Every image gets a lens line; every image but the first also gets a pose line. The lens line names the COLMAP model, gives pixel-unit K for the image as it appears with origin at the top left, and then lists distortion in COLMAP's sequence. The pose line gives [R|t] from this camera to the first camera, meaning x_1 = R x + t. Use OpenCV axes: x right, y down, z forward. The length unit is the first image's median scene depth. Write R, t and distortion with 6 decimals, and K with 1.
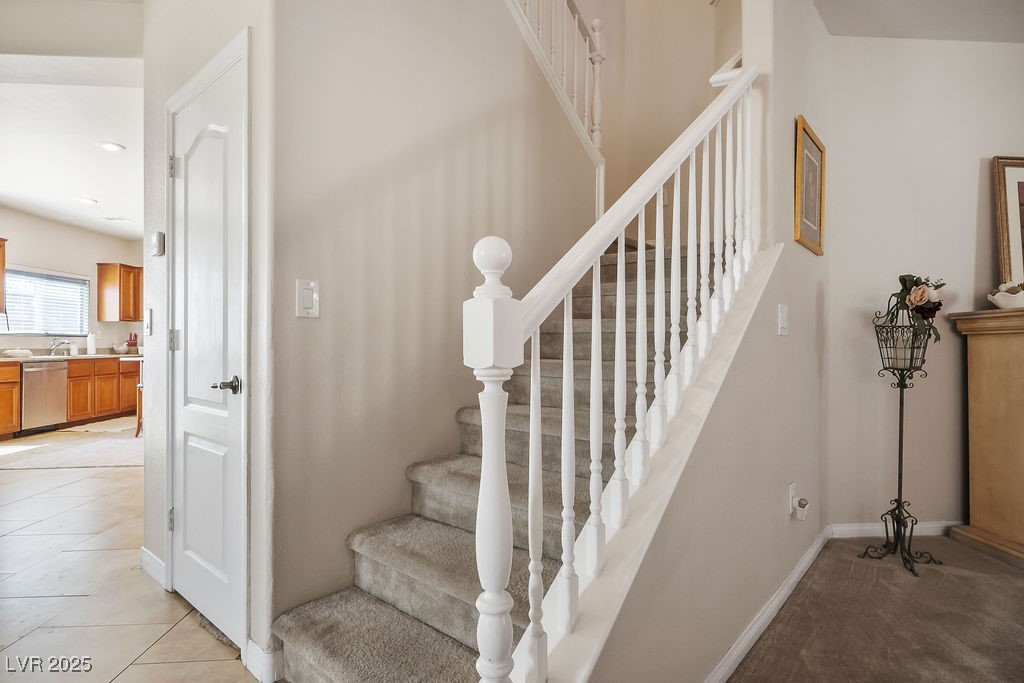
lens RADIAL K [[513.9, 0, 520.6], [0, 513.9, 343.2], [0, 0, 1]] dist [0.000698, -0.000341]
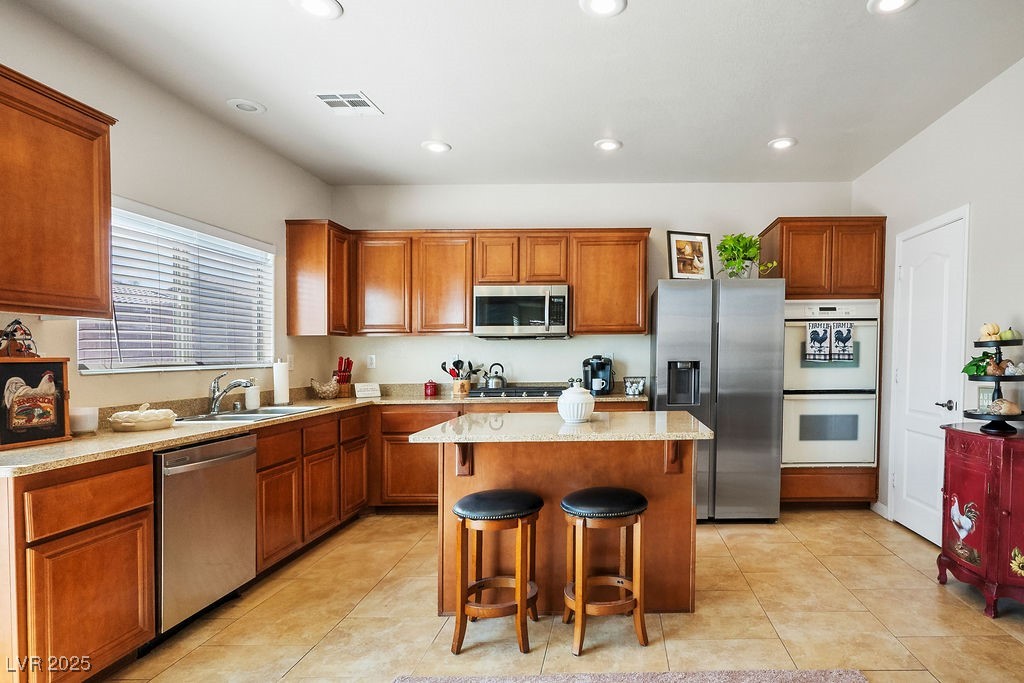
lens RADIAL K [[567.6, 0, 612.1], [0, 567.6, 358.4], [0, 0, 1]] dist [-0.000692, -0.001004]
pose [[0.997358, -0.006223, -0.072380, -0.505544], [0.006731, 0.999954, 0.006778, -0.024034], [0.072334, -0.007248, 0.997354, 0.508483]]
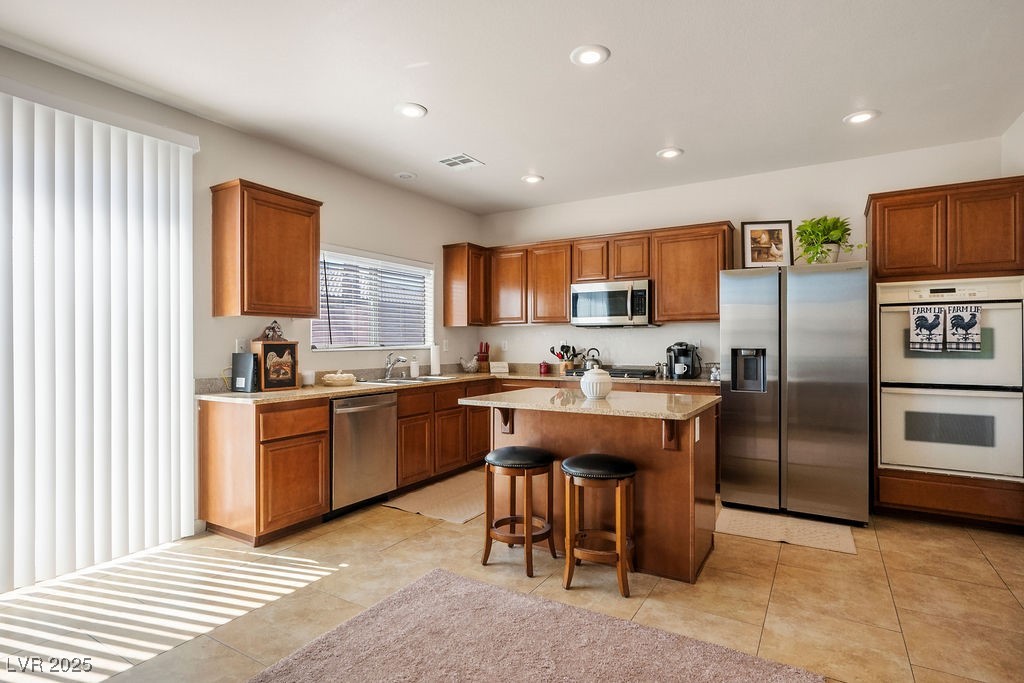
lens RADIAL K [[513.9, 0, 506.9], [0, 513.9, 327.8], [0, 0, 1]] dist [0.000698, -0.000341]
pose [[0.816612, -0.015837, -0.576970, -0.370493], [0.000310, 0.999635, -0.027001, -0.024014], [0.577187, 0.021870, 0.816319, 0.509997]]
